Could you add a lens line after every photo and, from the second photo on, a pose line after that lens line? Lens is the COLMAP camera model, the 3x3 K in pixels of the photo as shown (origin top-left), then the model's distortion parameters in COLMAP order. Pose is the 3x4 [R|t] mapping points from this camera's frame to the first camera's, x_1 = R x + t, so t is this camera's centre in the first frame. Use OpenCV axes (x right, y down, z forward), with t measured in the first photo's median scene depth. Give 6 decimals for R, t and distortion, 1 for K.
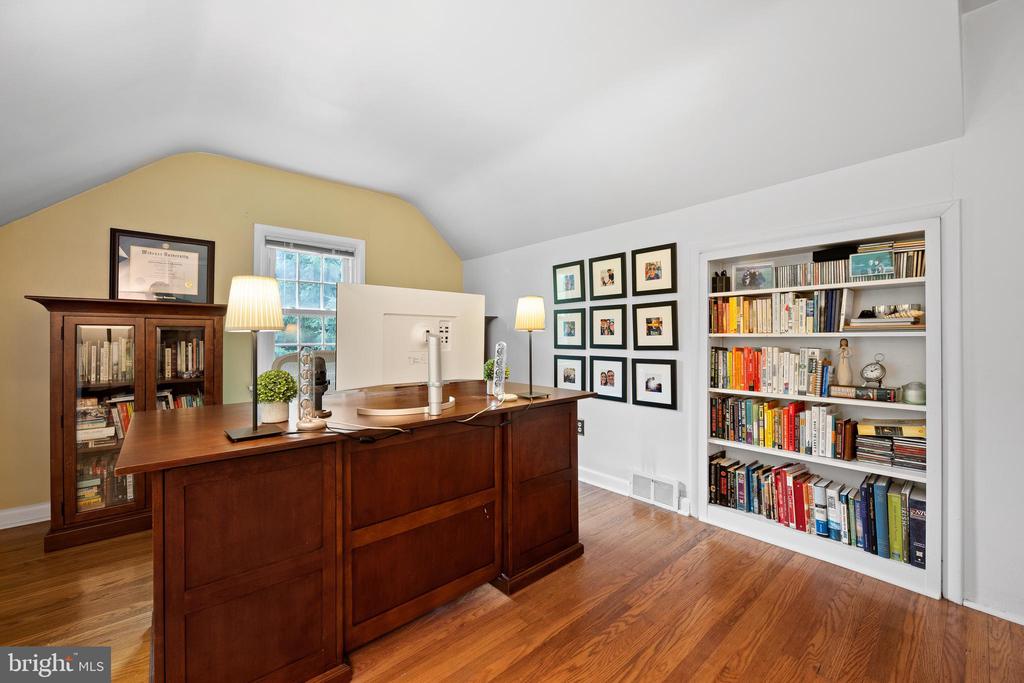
lens RADIAL K [[411.4, 0, 511.1], [0, 411.4, 338.8], [0, 0, 1]] dist [-0.008244, 0.000296]
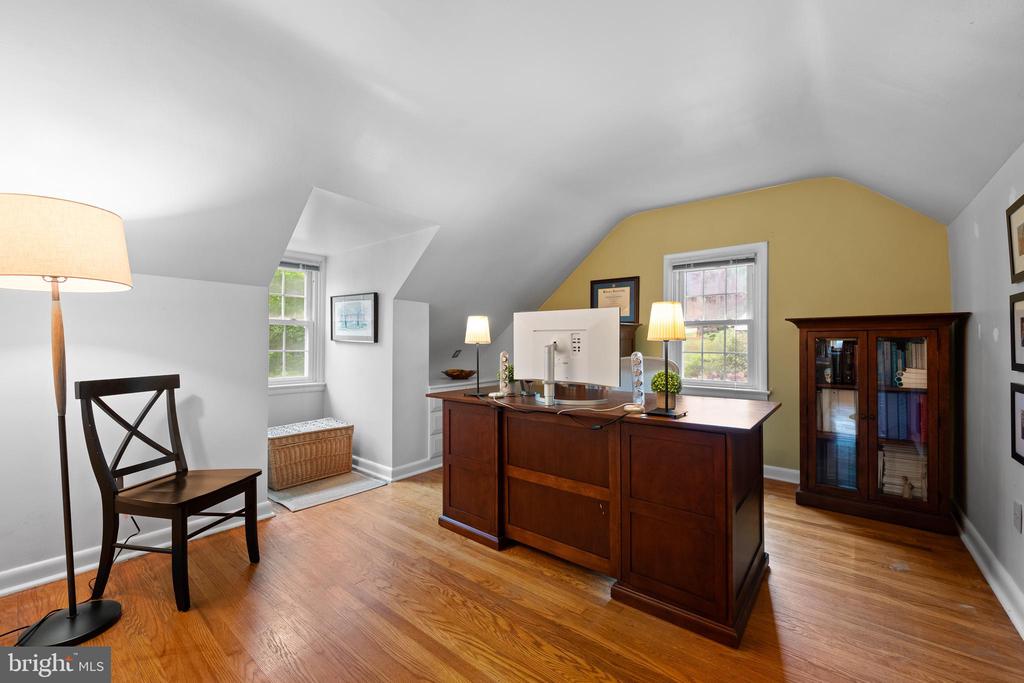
lens RADIAL K [[417.9, 0, 512.0], [0, 417.9, 341.5], [0, 0, 1]] dist [-0.001134, 0.000128]
pose [[0.163395, -0.004196, -0.986552, 0.951621], [-0.006111, 0.999967, -0.005265, -0.011349], [0.986542, 0.006889, 0.163364, 0.553556]]
